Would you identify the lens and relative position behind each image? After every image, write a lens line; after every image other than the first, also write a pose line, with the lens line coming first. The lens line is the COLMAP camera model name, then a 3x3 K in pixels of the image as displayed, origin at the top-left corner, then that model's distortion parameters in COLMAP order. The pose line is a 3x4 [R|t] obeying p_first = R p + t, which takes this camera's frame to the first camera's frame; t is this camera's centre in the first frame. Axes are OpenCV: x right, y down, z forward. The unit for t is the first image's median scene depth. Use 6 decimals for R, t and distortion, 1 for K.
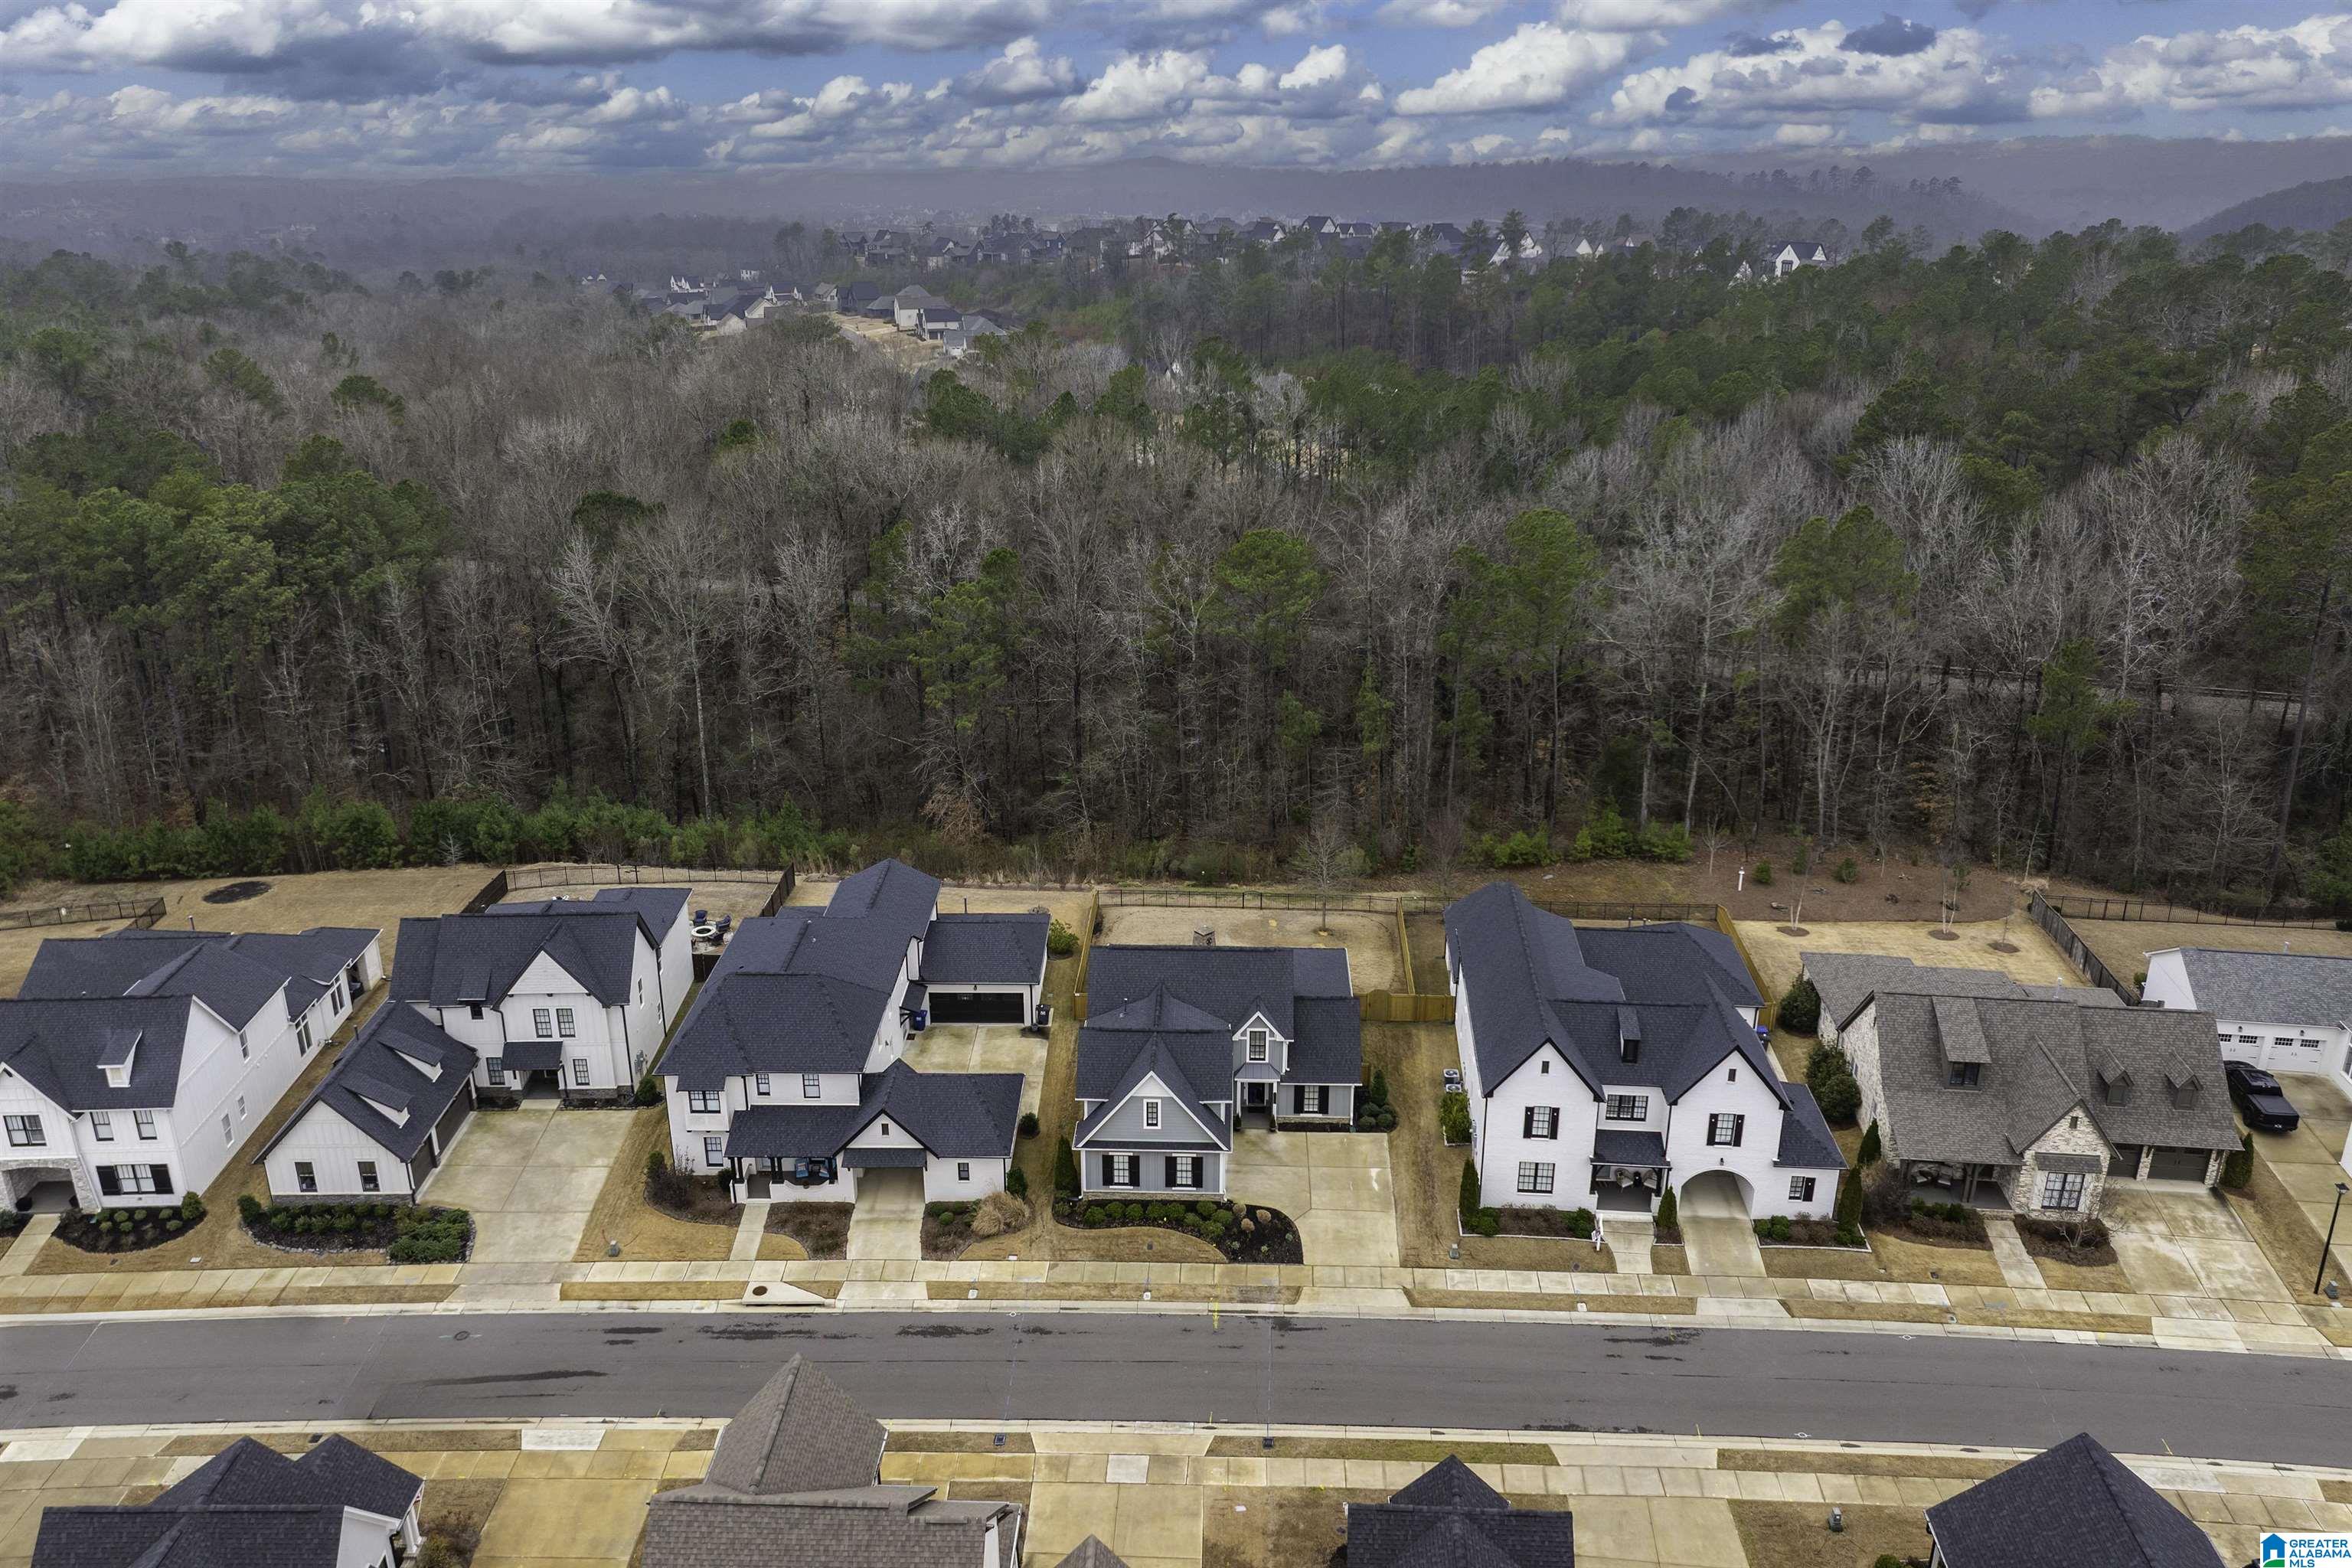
lens RADIAL K [[1660.1, 0, 1186.1], [0, 1660.1, 734.0], [0, 0, 1]] dist [-0.035740, 0.000586]
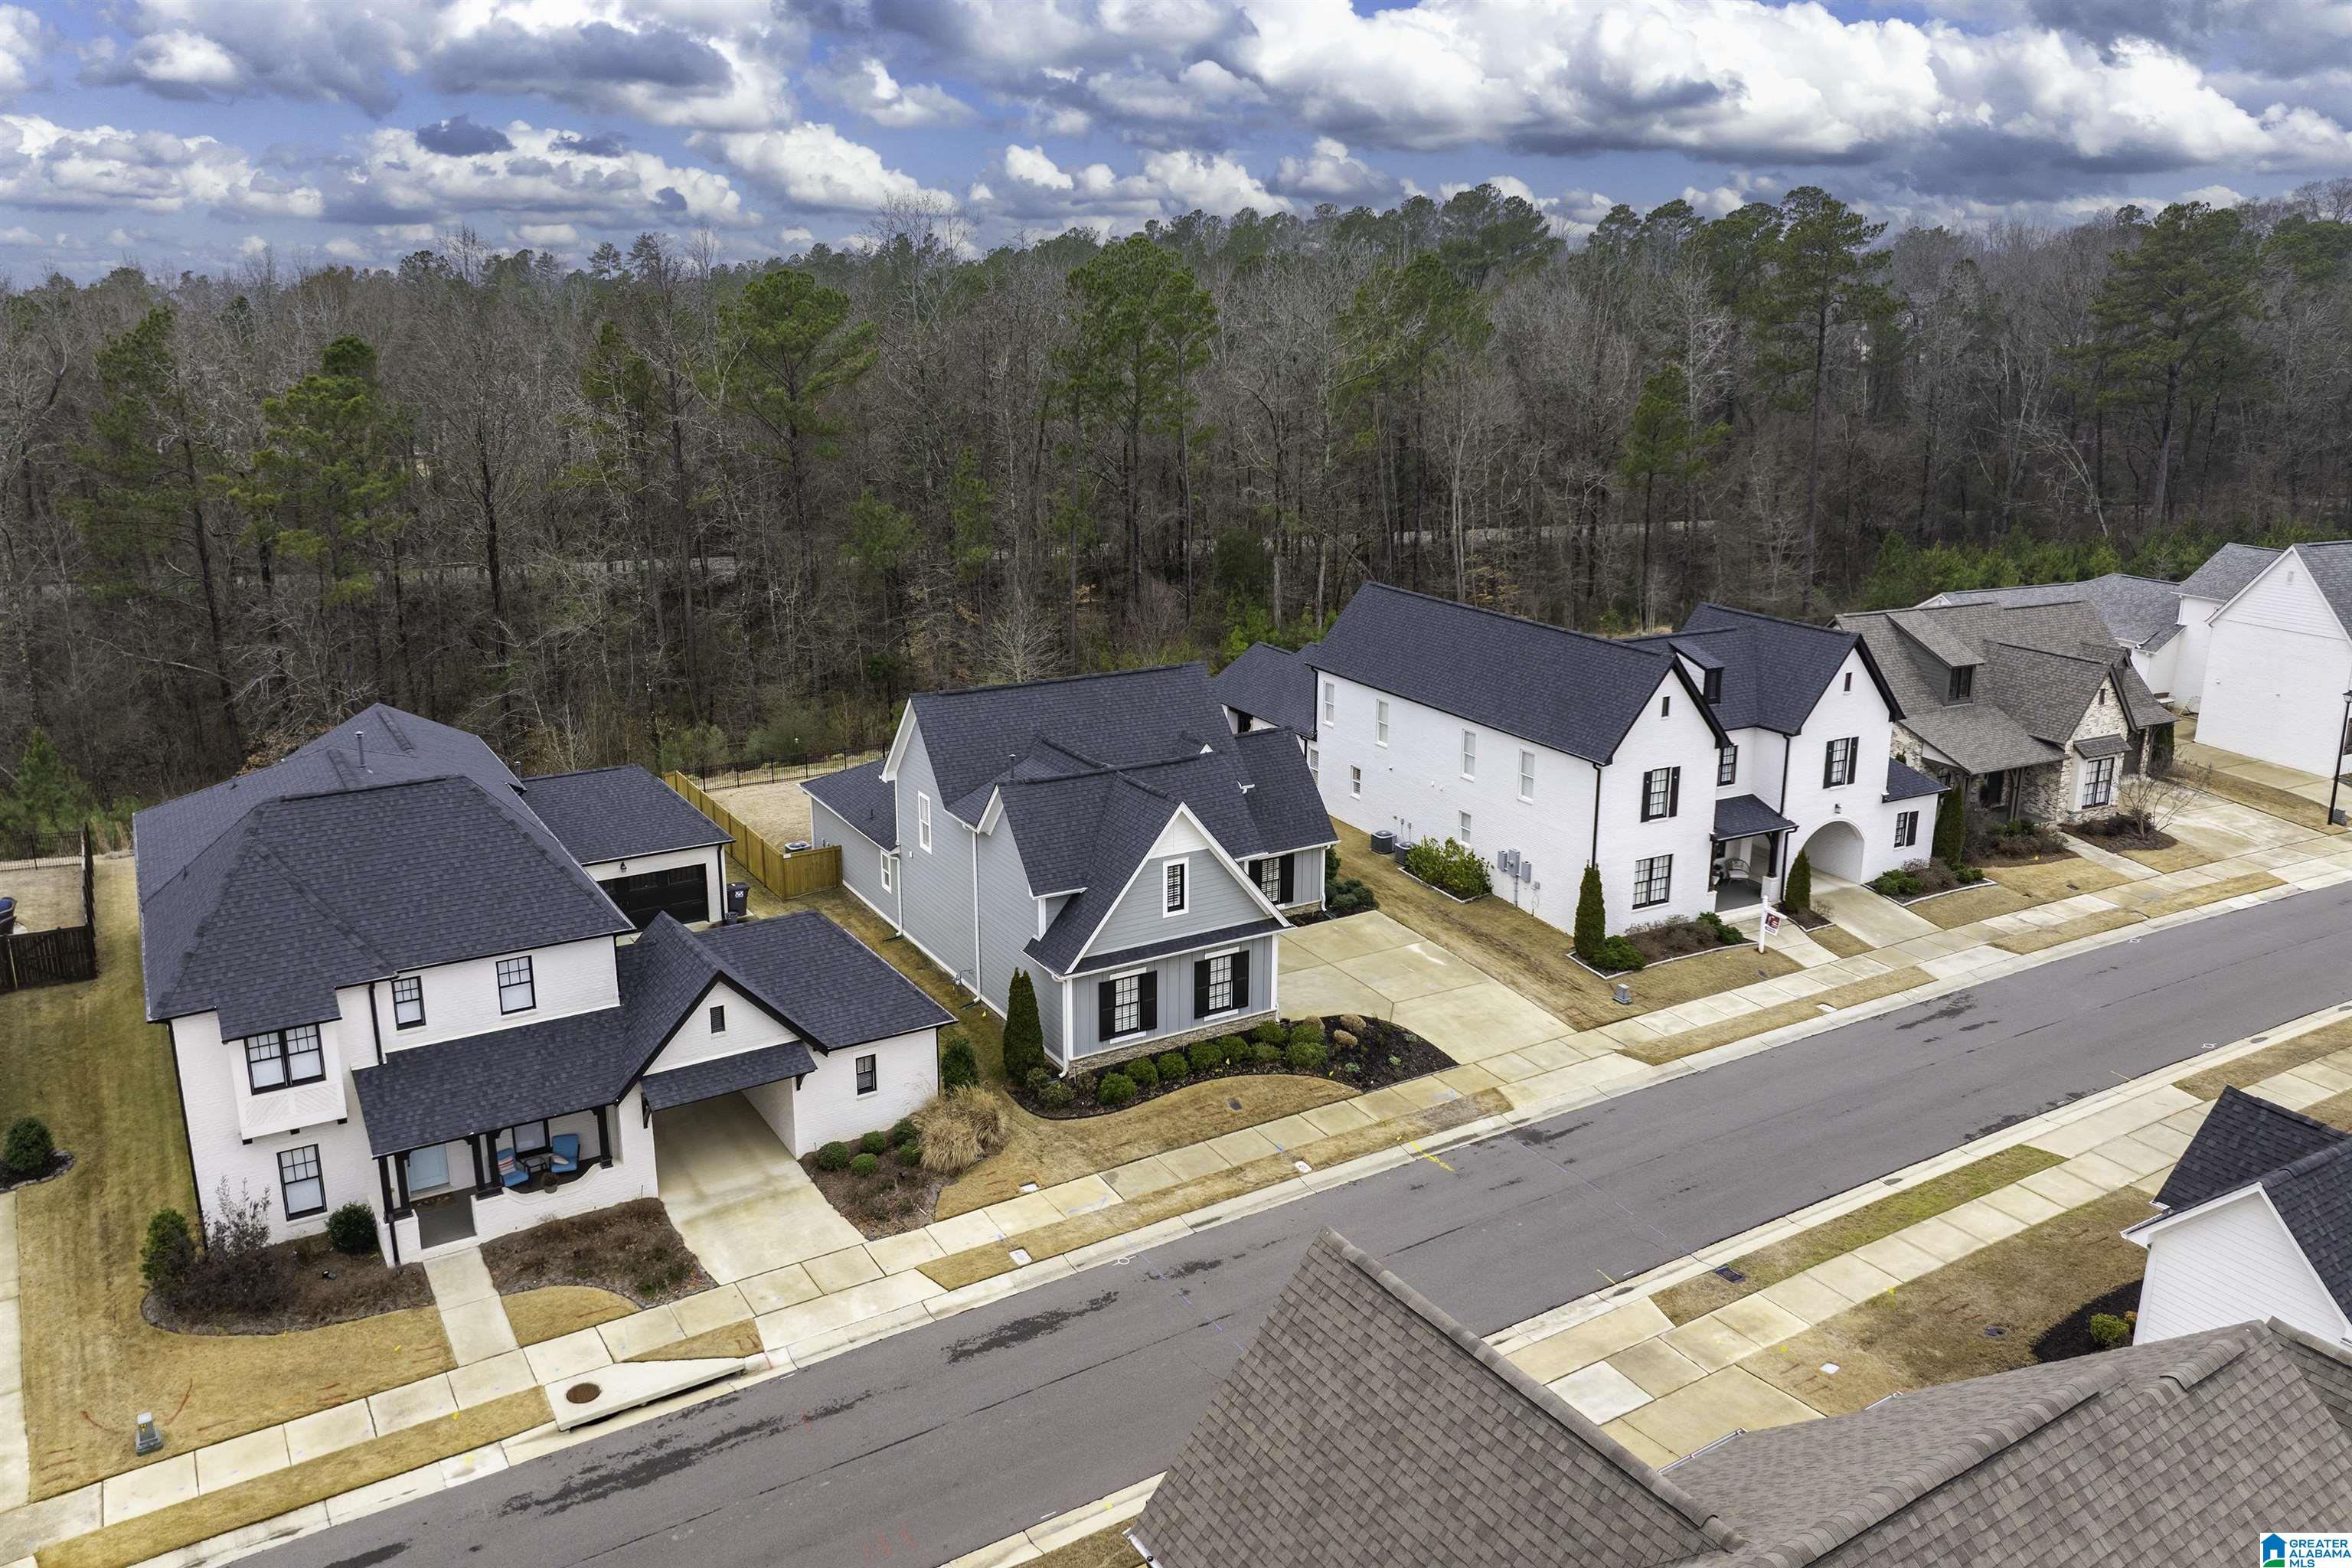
lens RADIAL K [[1660.1, 0, 1186.1], [0, 1660.1, 734.0], [0, 0, 1]] dist [-0.035740, 0.000586]
pose [[0.840938, -0.129075, 0.525512, -0.317604], [0.174493, 0.983942, -0.037555, 0.200710], [-0.512226, 0.123280, 0.849957, 0.502835]]
